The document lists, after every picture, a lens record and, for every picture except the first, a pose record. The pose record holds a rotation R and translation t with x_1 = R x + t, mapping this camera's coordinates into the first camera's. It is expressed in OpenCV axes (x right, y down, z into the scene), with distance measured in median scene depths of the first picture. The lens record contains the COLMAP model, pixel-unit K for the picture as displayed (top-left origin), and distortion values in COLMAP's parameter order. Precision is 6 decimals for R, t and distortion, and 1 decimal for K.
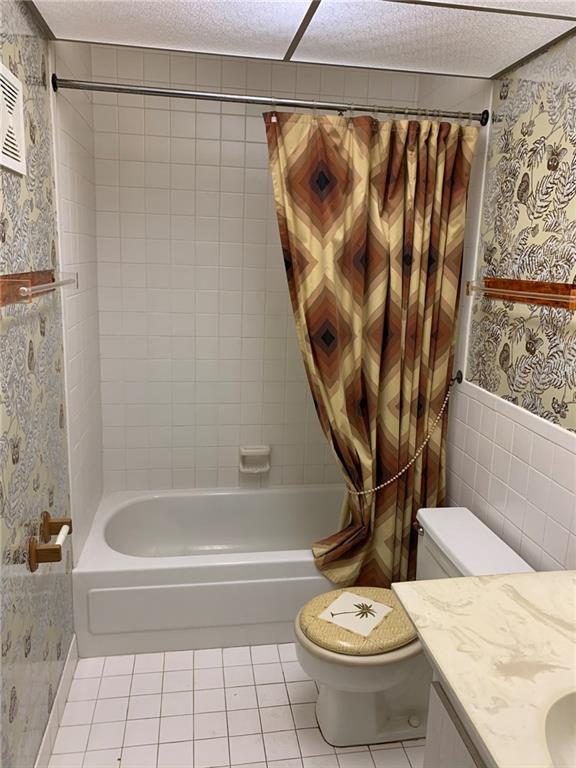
lens RADIAL K [[586.7, 0, 290.9], [0, 586.7, 379.2], [0, 0, 1]] dist [0.012315, -0.007378]
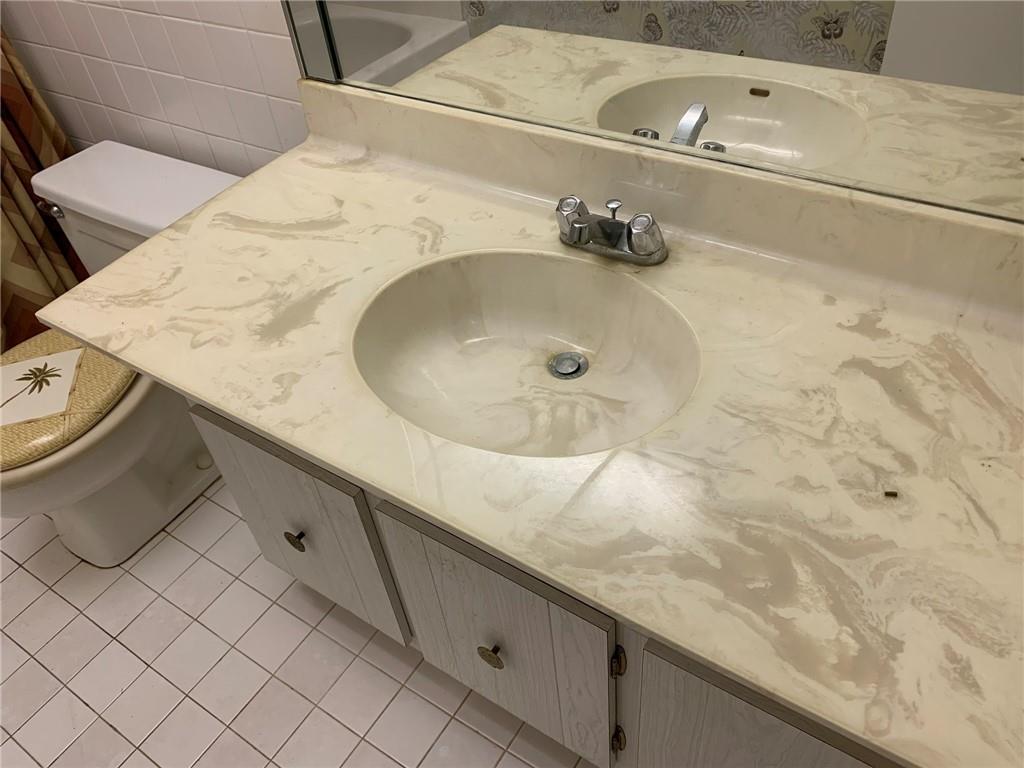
lens RADIAL K [[782.2, 0, 512.2], [0, 782.2, 381.4], [0, 0, 1]] dist [0.012315, -0.007378]
pose [[0.666758, -0.572510, 0.477144, 0.090307], [0.263010, 0.779789, 0.568115, 0.110219], [-0.697323, -0.253301, 0.670506, 0.214835]]
